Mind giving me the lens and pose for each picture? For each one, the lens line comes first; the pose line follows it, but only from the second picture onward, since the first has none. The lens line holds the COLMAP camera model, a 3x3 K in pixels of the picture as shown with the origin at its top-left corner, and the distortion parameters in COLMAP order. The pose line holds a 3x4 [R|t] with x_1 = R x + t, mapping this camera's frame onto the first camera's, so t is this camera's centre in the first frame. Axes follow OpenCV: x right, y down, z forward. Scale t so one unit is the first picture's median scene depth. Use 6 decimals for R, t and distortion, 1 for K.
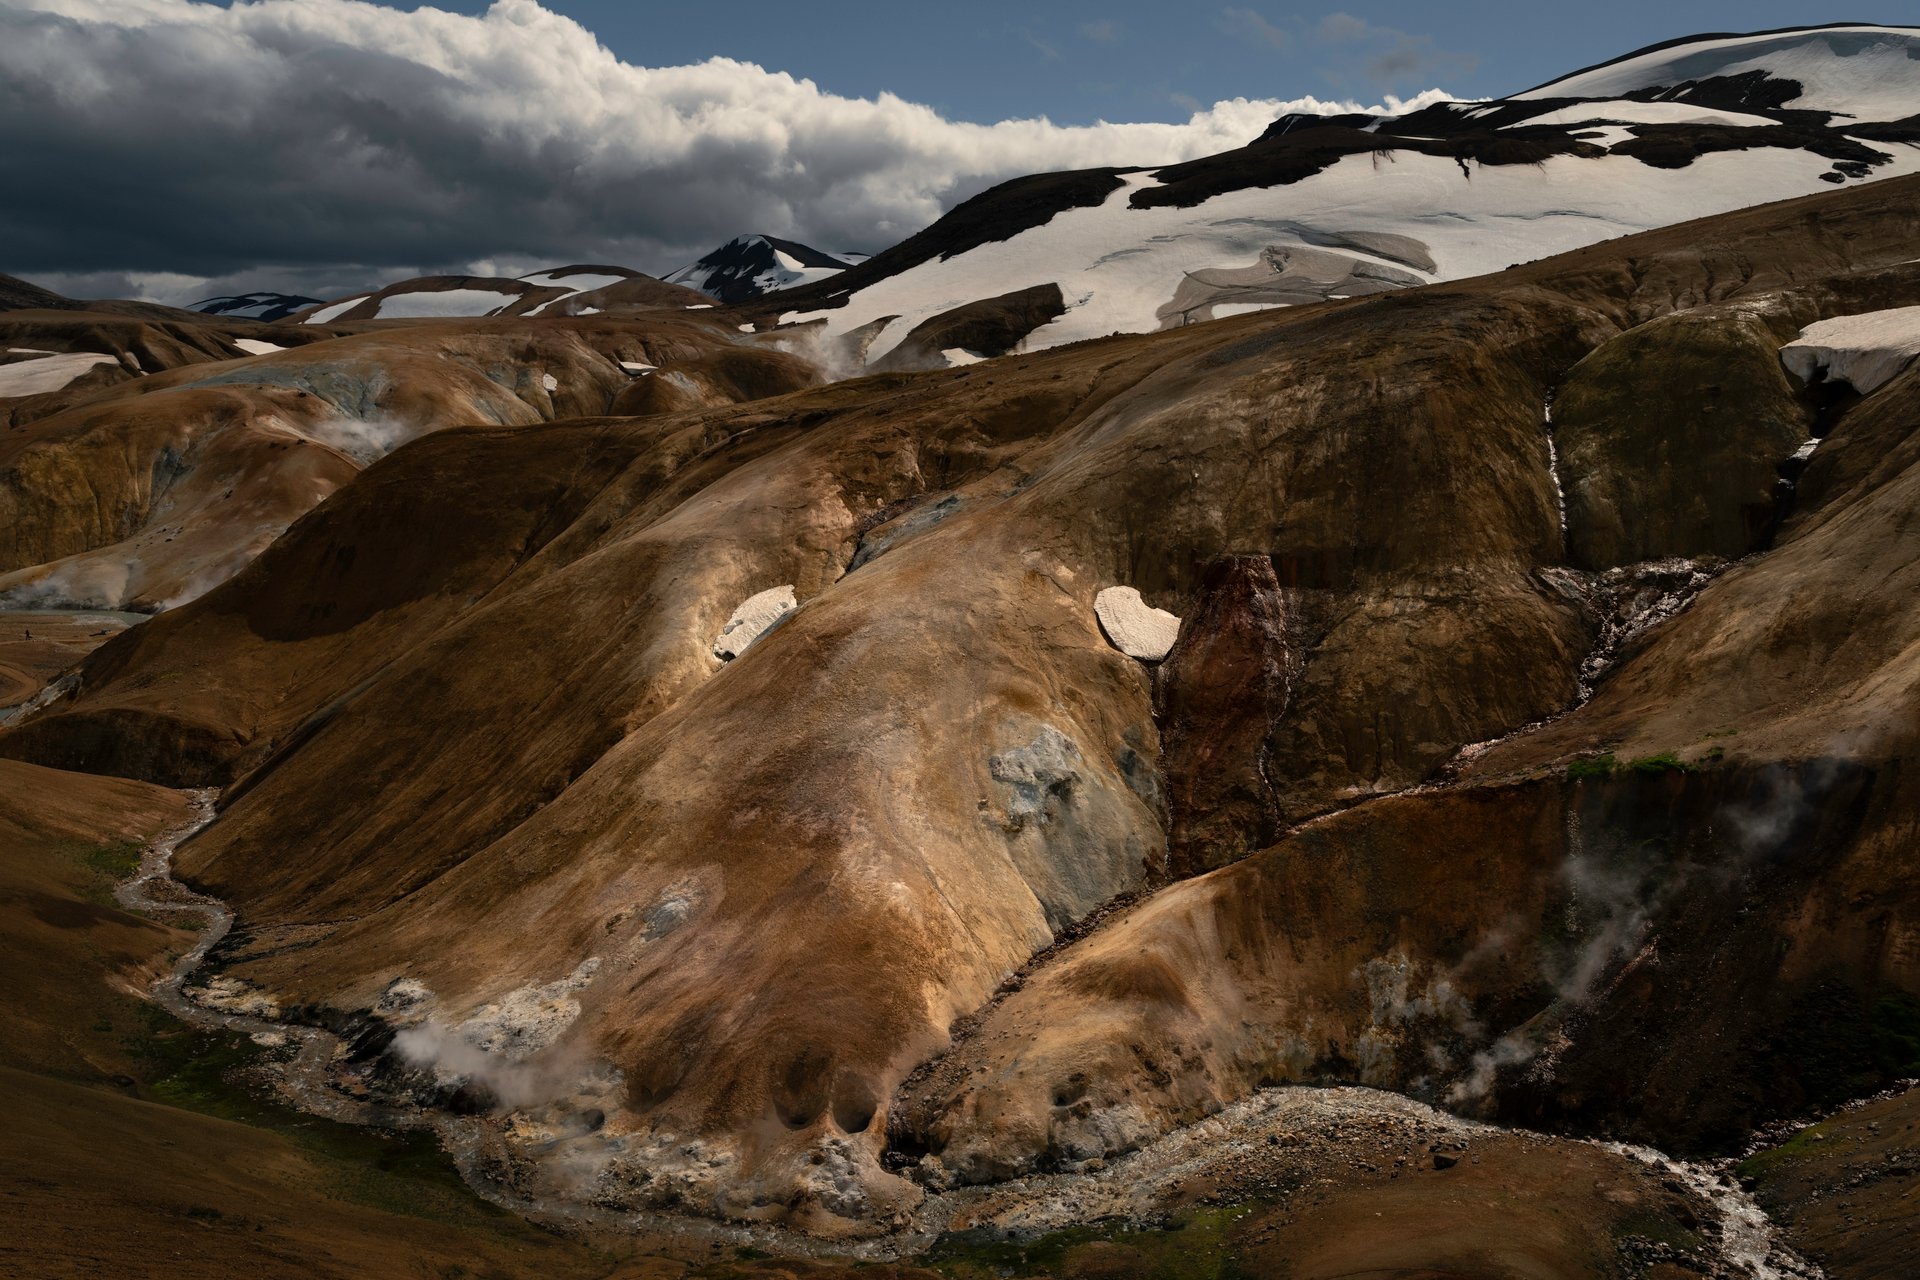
lens RADIAL K [[1507.6, 0, 960.0], [0, 1507.6, 640.0], [0, 0, 1]] dist [-0.001460, -0.003120]
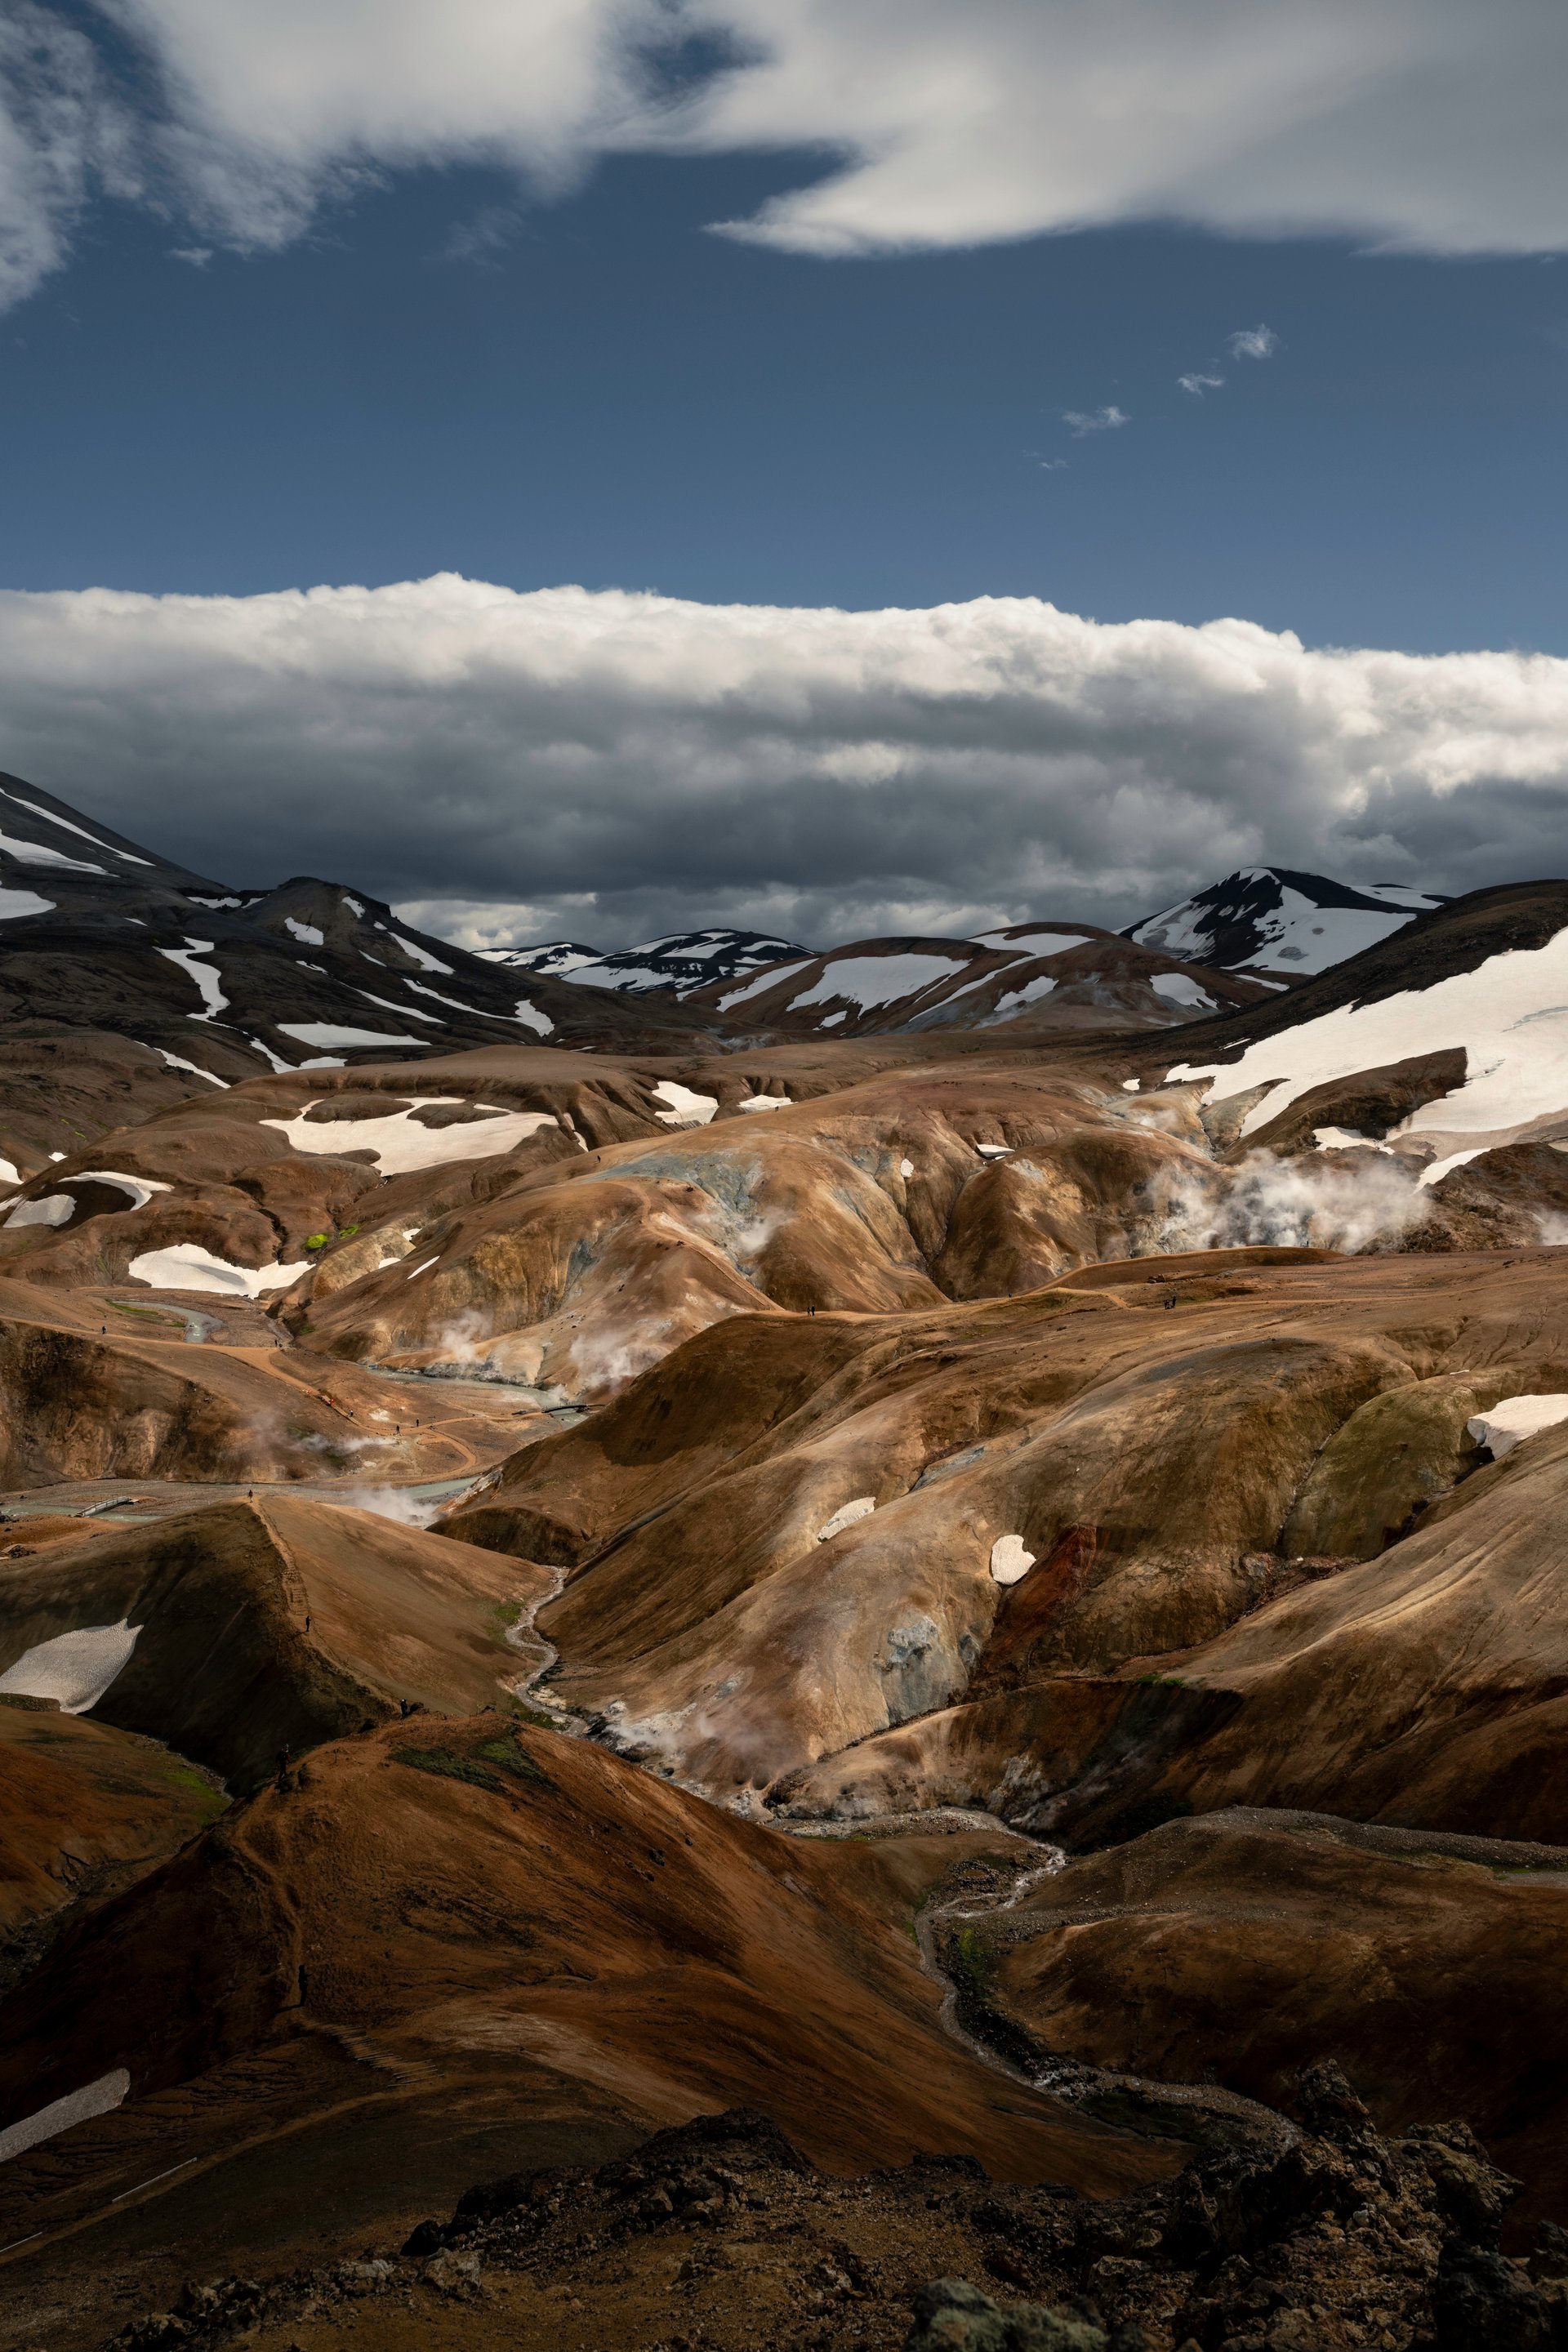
lens RADIAL K [[1846.8, 0, 784.0], [0, 1846.8, 1176.0], [0, 0, 1]] dist [-0.001460, -0.003120]
pose [[0.925389, 0.038364, -0.377072, 0.552892], [-0.071850, 0.994581, -0.075141, -0.229378], [0.372146, 0.096628, 0.923131, -0.958145]]
